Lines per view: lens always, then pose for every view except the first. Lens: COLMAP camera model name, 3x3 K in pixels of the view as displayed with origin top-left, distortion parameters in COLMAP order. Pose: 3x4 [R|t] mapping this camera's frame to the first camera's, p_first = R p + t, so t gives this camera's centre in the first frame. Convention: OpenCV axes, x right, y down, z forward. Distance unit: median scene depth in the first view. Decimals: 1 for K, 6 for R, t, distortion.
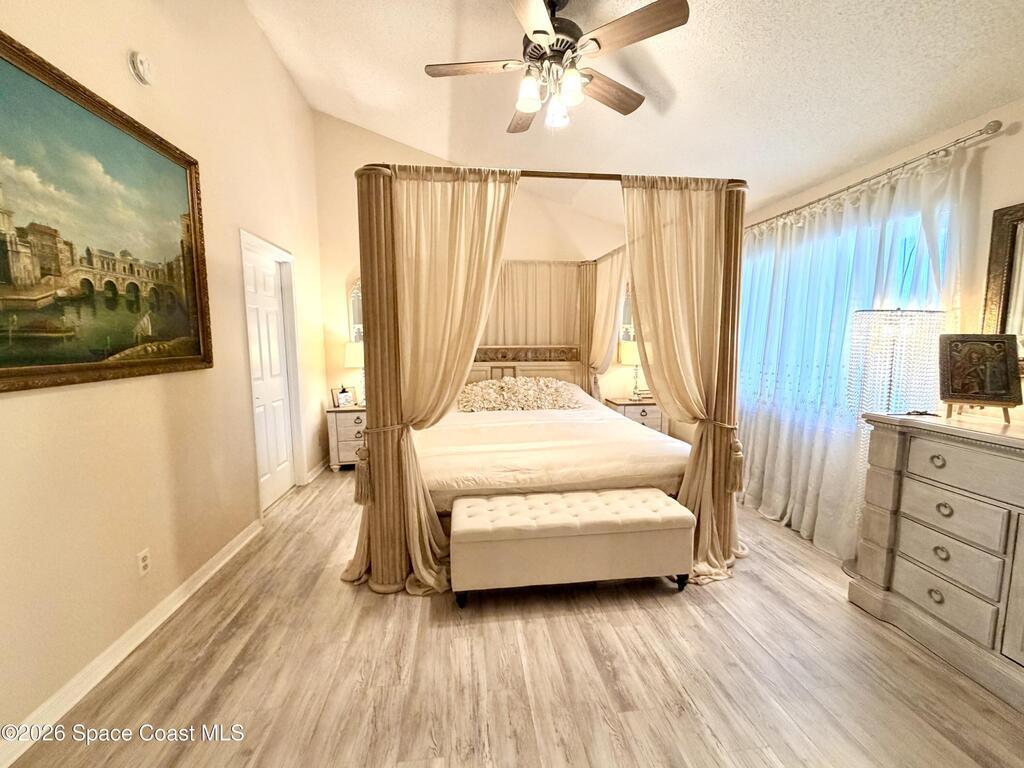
lens RADIAL K [[414.4, 0, 512.0], [0, 414.4, 384.0], [0, 0, 1]] dist [0.000027, -0.000421]
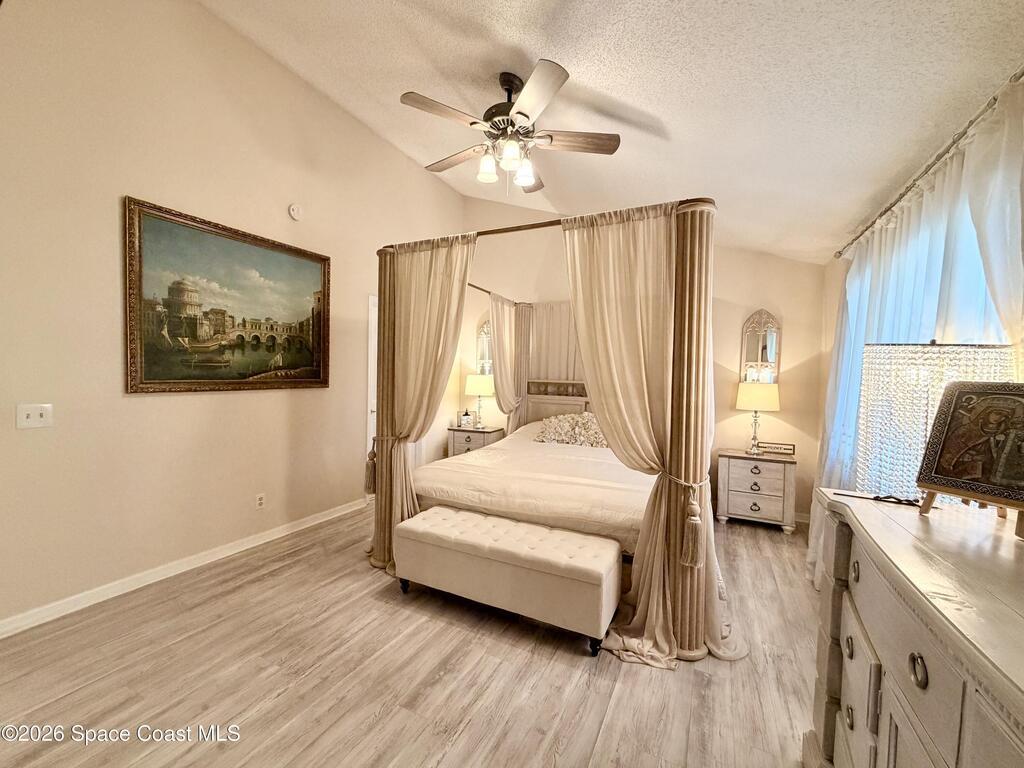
lens RADIAL K [[414.4, 0, 512.0], [0, 414.4, 384.0], [0, 0, 1]] dist [0.000027, -0.000421]
pose [[0.835715, 0.037677, -0.547870, 0.806429], [-0.083422, 0.994776, -0.058840, -0.022338], [0.542791, 0.094878, 0.834492, 0.109204]]
